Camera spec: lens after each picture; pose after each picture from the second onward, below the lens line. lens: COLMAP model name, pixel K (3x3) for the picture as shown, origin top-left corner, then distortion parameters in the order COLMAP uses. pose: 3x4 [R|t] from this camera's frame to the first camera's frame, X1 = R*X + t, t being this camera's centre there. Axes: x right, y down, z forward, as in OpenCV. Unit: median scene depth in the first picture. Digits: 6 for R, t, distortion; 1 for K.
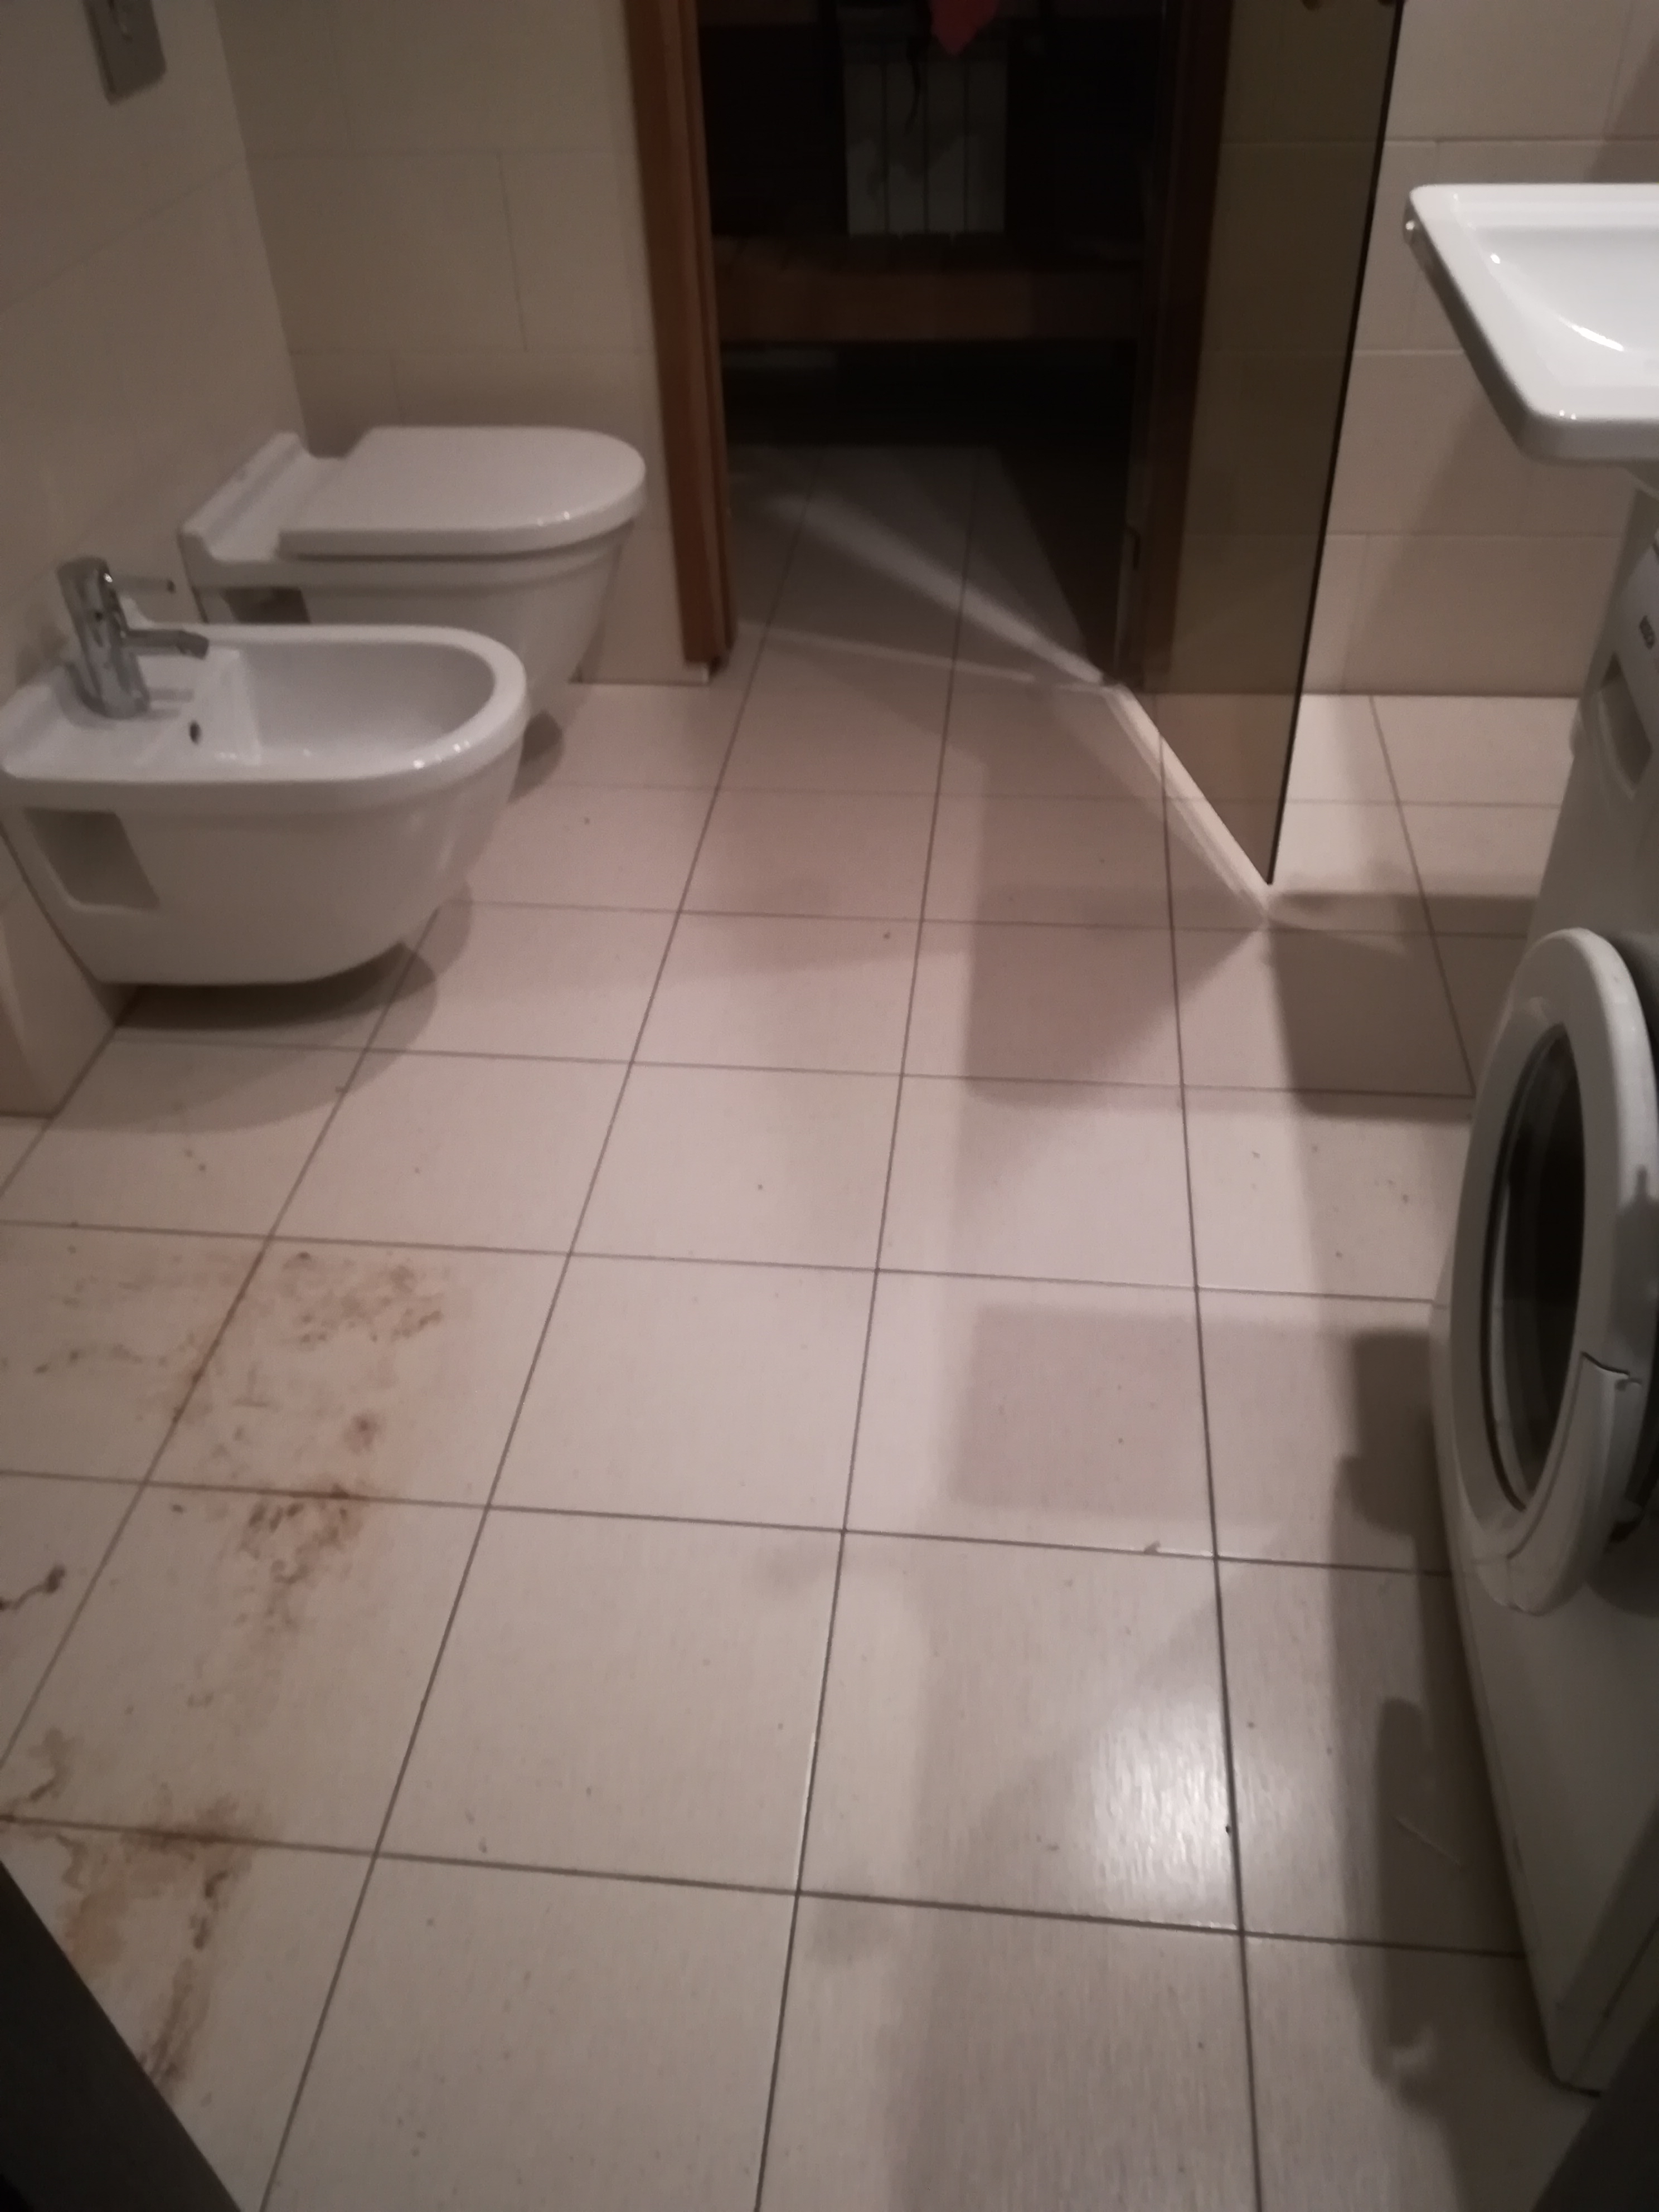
lens RADIAL K [[1745.5, 0, 844.0], [0, 1745.5, 1110.7], [0, 0, 1]] dist [0.054256, -0.088043]
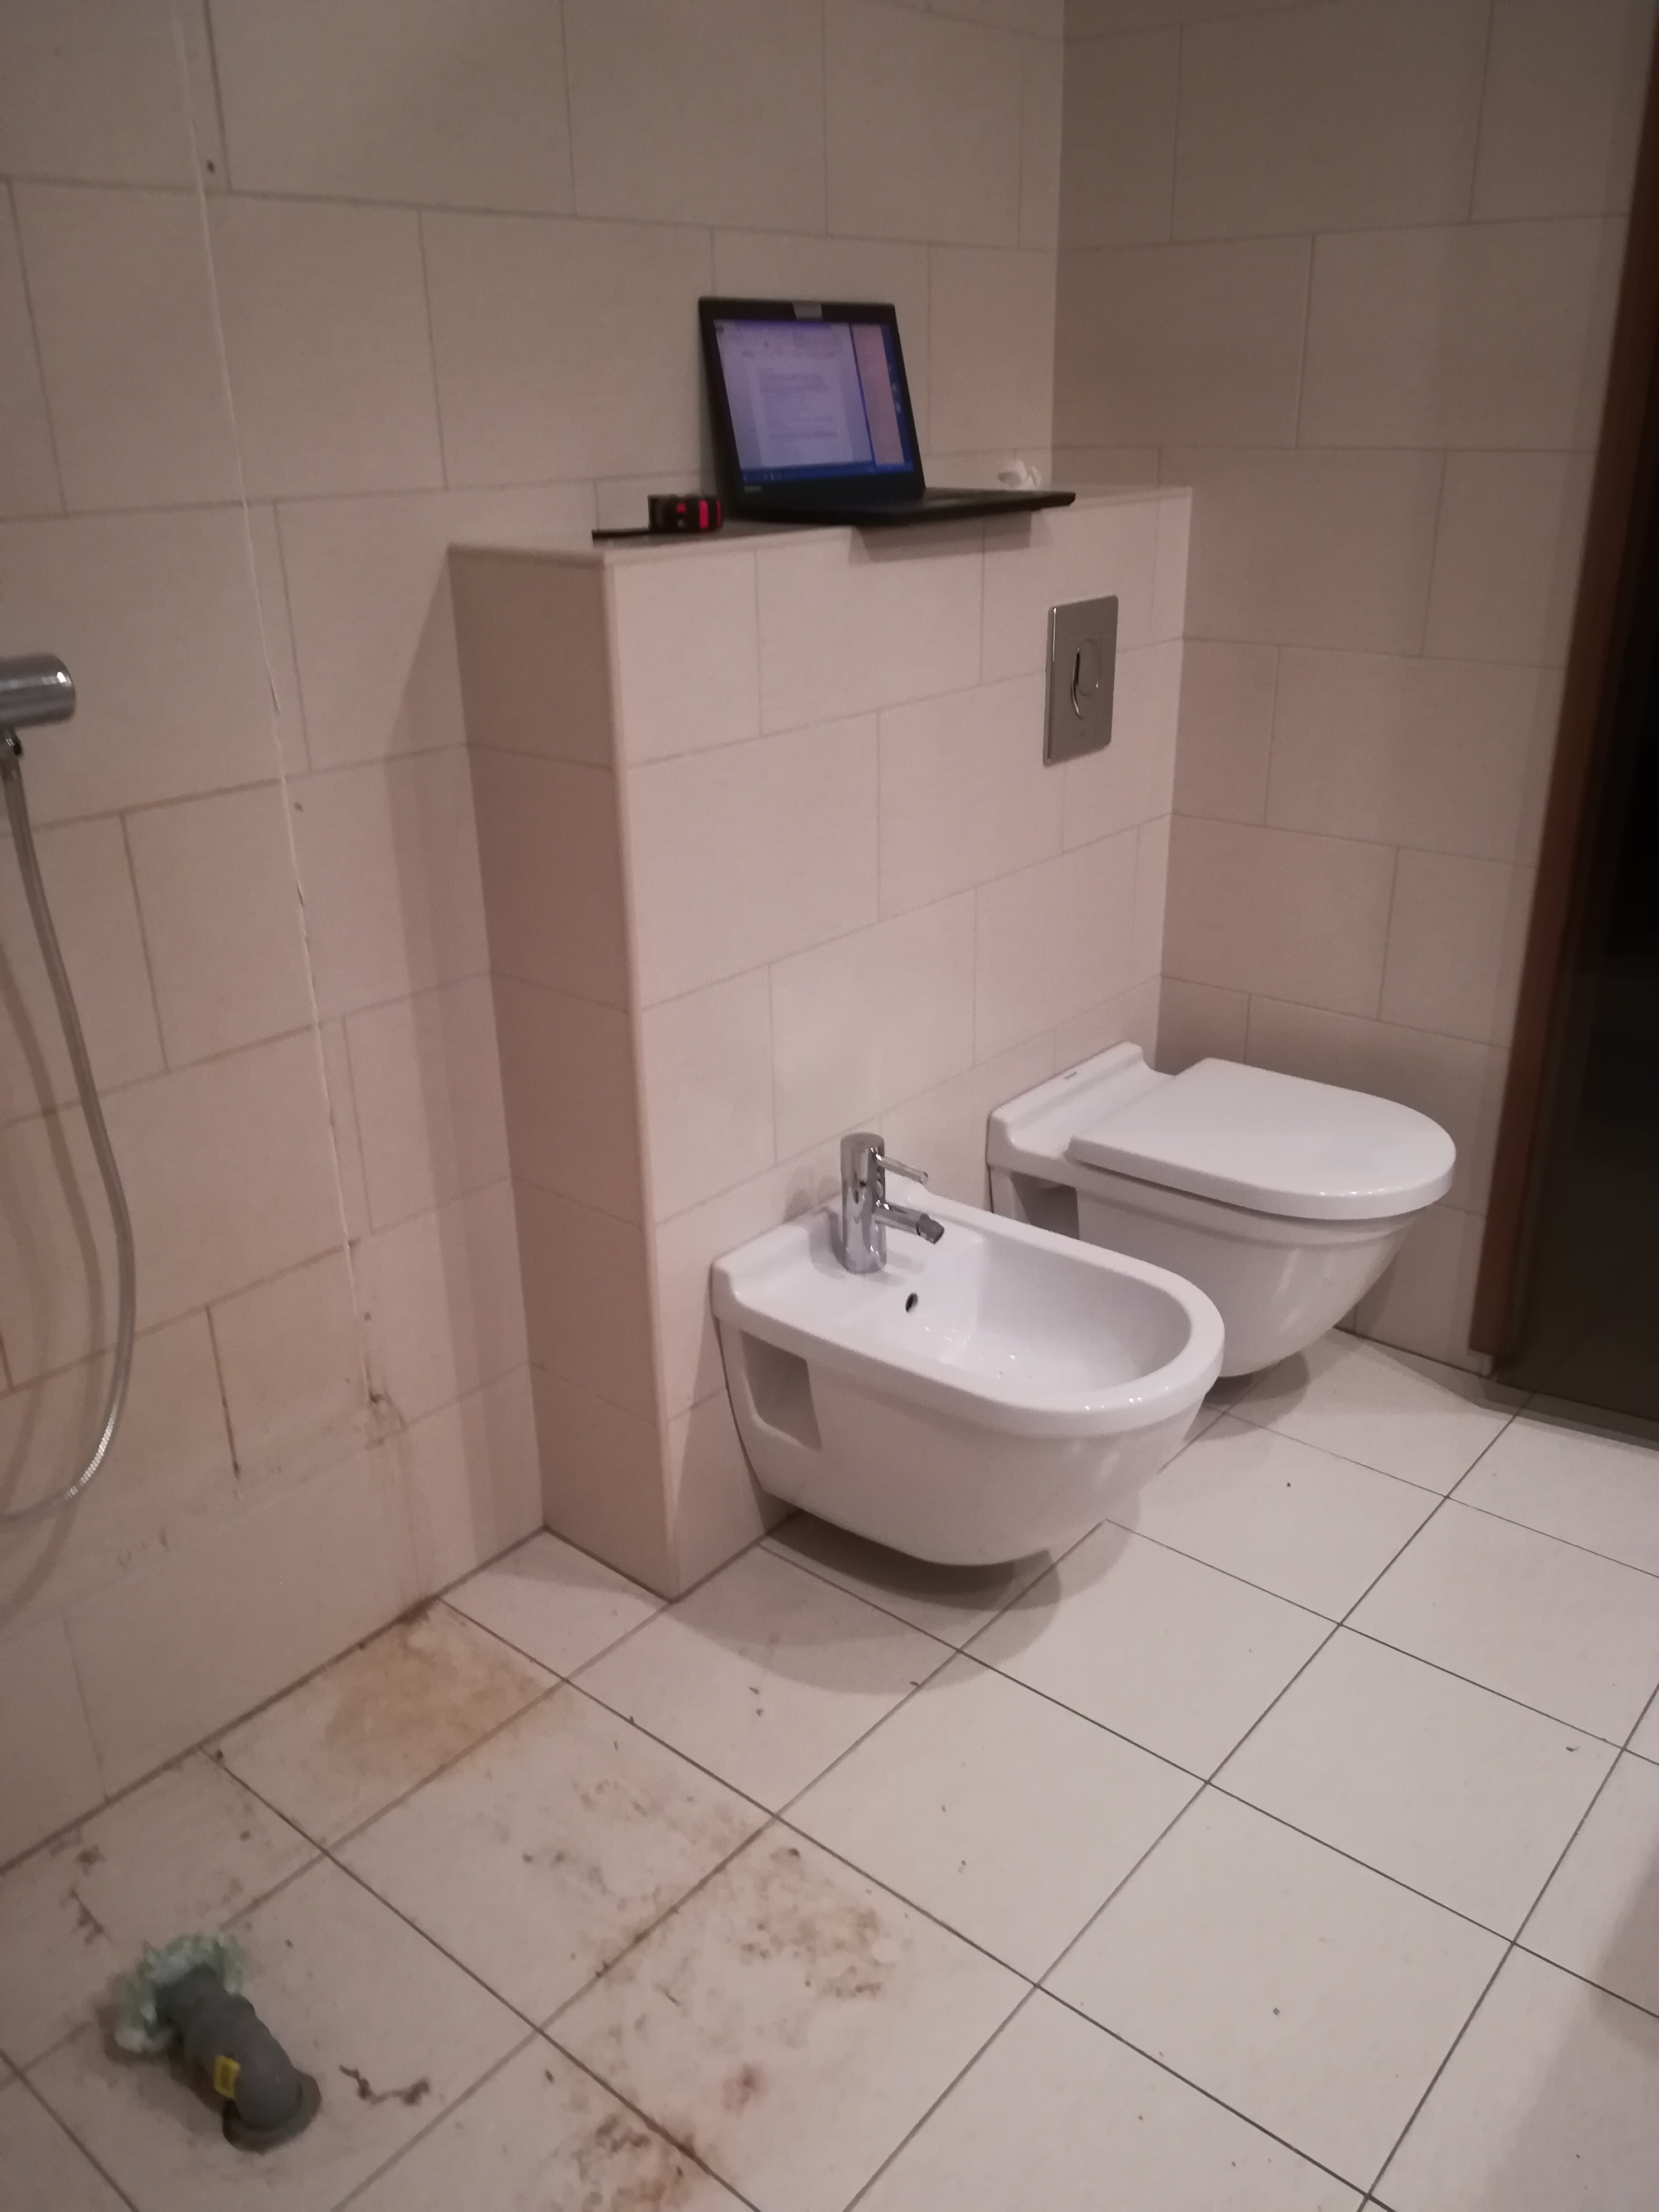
lens RADIAL K [[1745.5, 0, 844.0], [0, 1745.5, 1110.7], [0, 0, 1]] dist [0.054256, -0.088043]
pose [[0.835187, 0.230360, -0.499396, 0.099497], [-0.362601, 0.913380, -0.185090, -0.117342], [0.413501, 0.335666, 0.846372, 0.059000]]
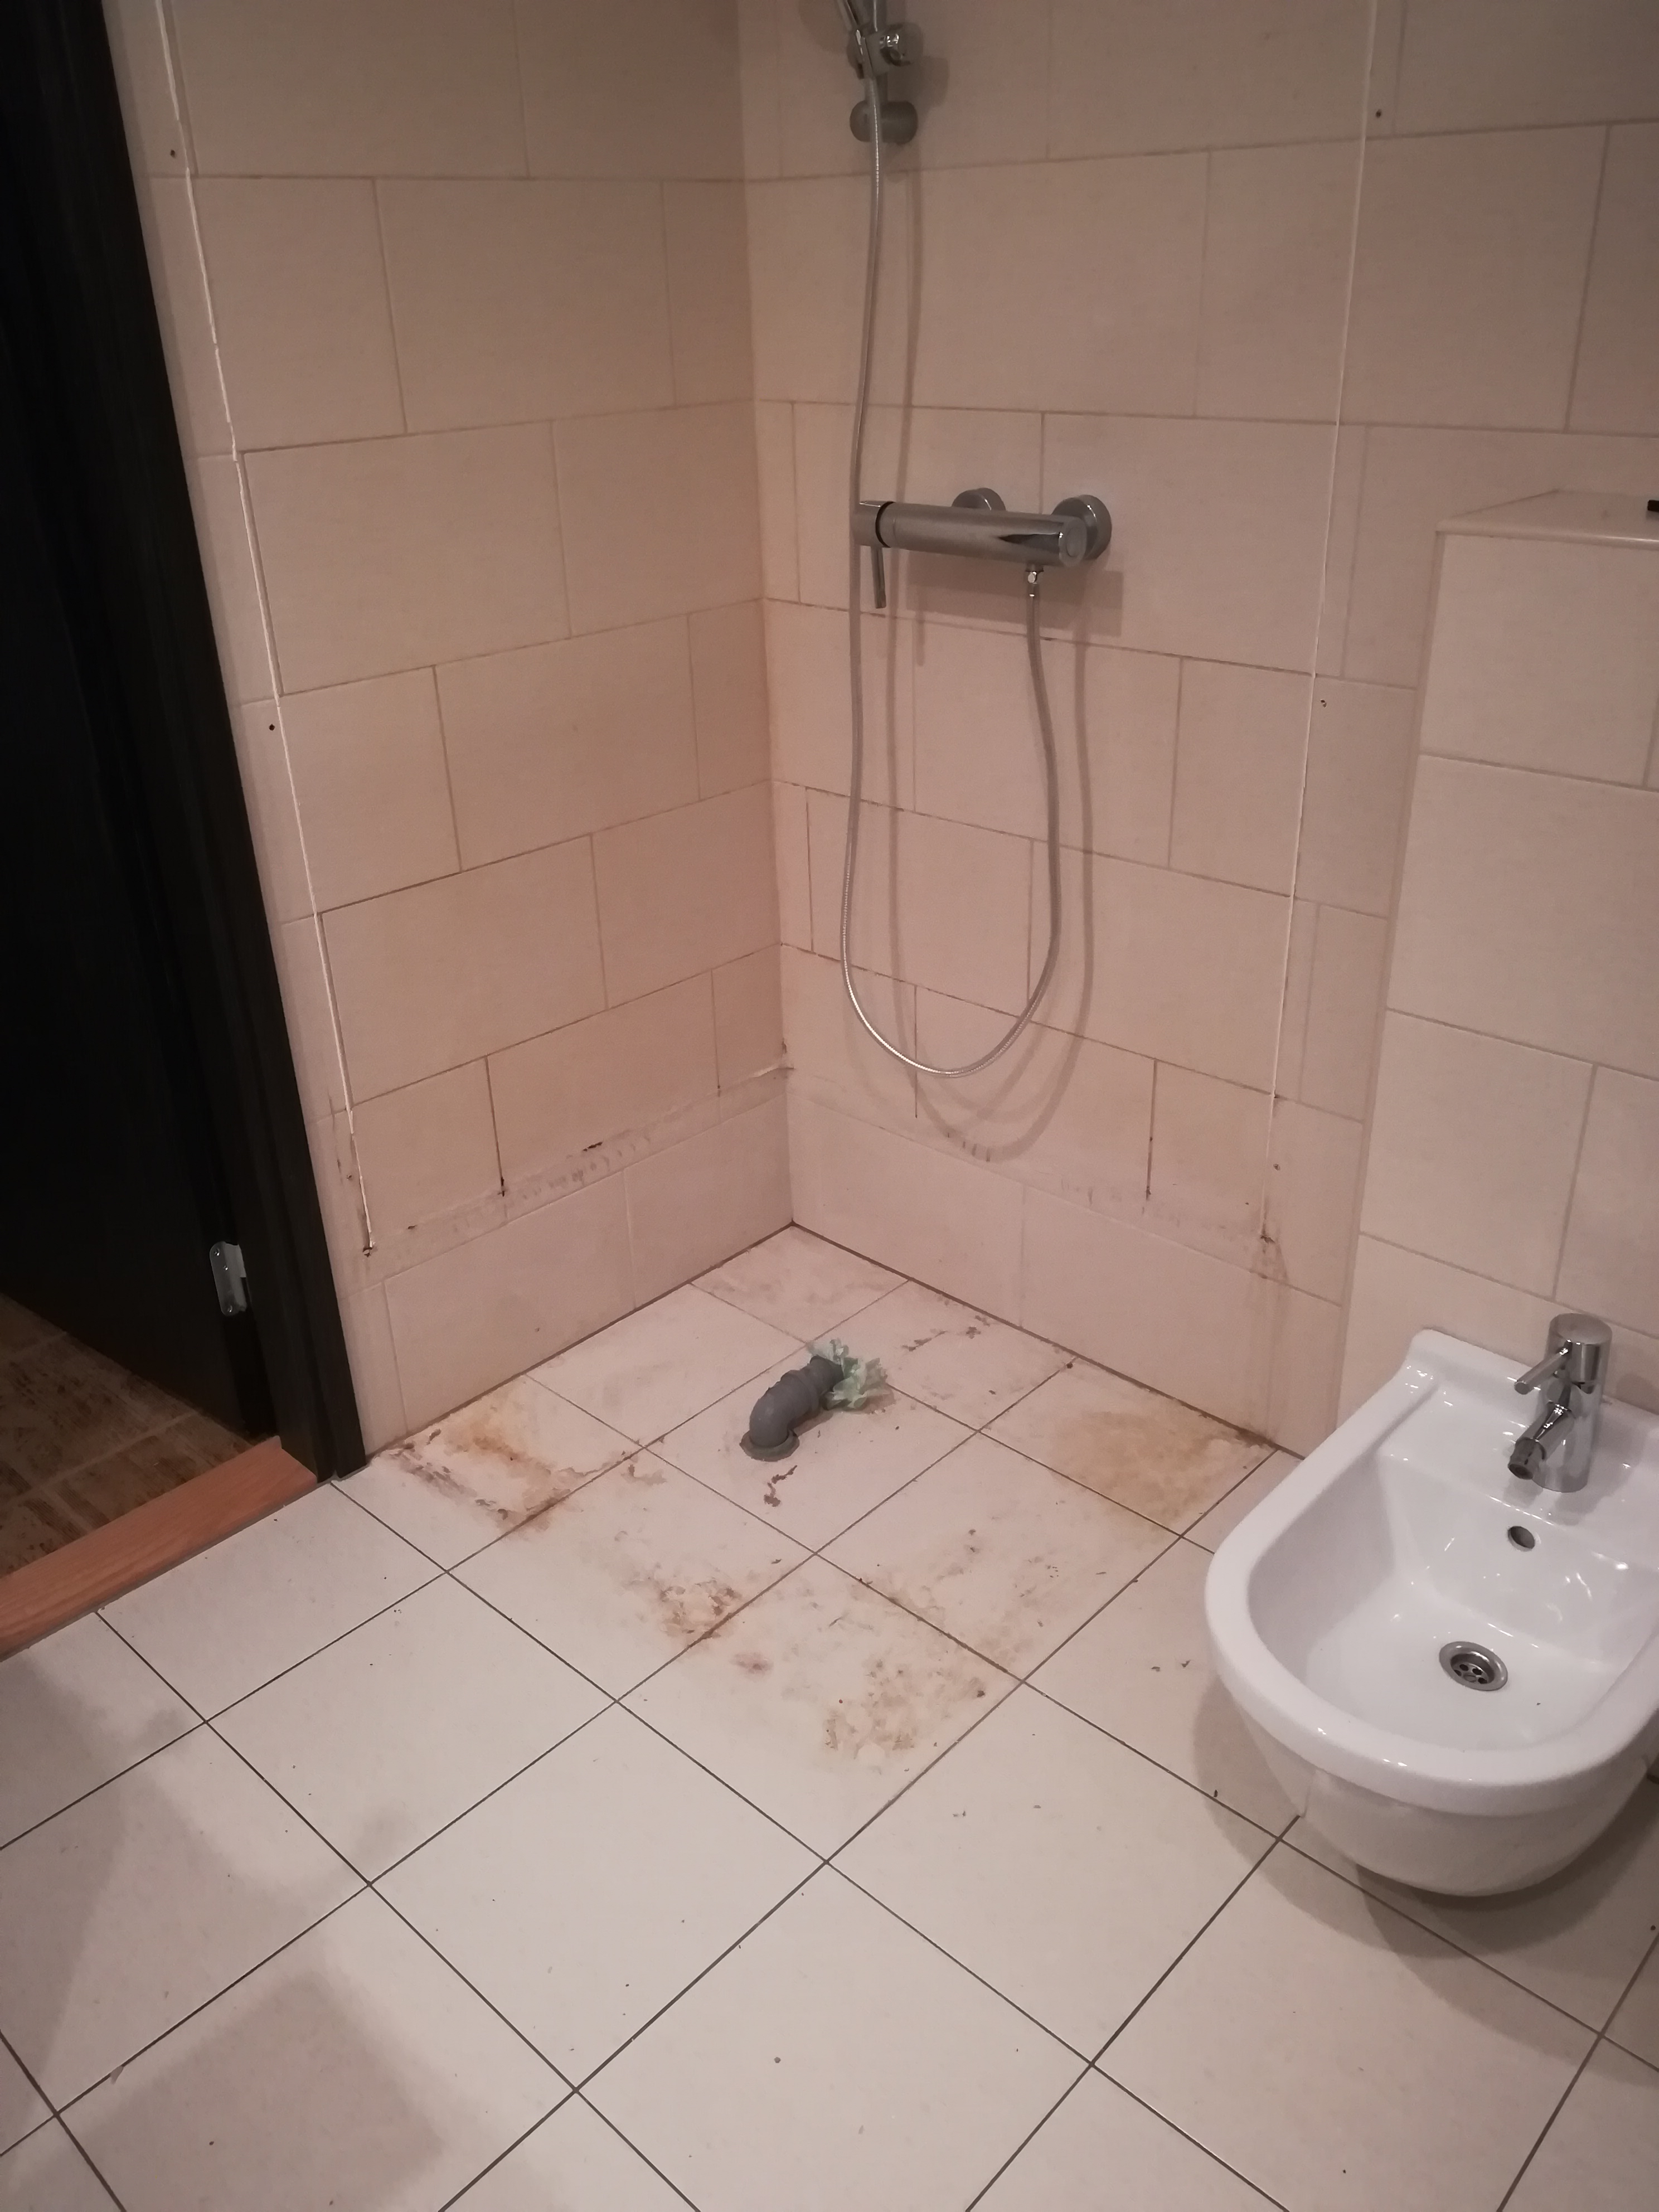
lens RADIAL K [[1717.5, 0, 829.5], [0, 1717.5, 1106.0], [0, 0, 1]] dist [0.059275, -0.080307]
pose [[-0.602131, 0.392158, -0.695450, 0.326805], [-0.477577, 0.521127, 0.707352, -0.779924], [0.639811, 0.758049, -0.126502, 0.786094]]
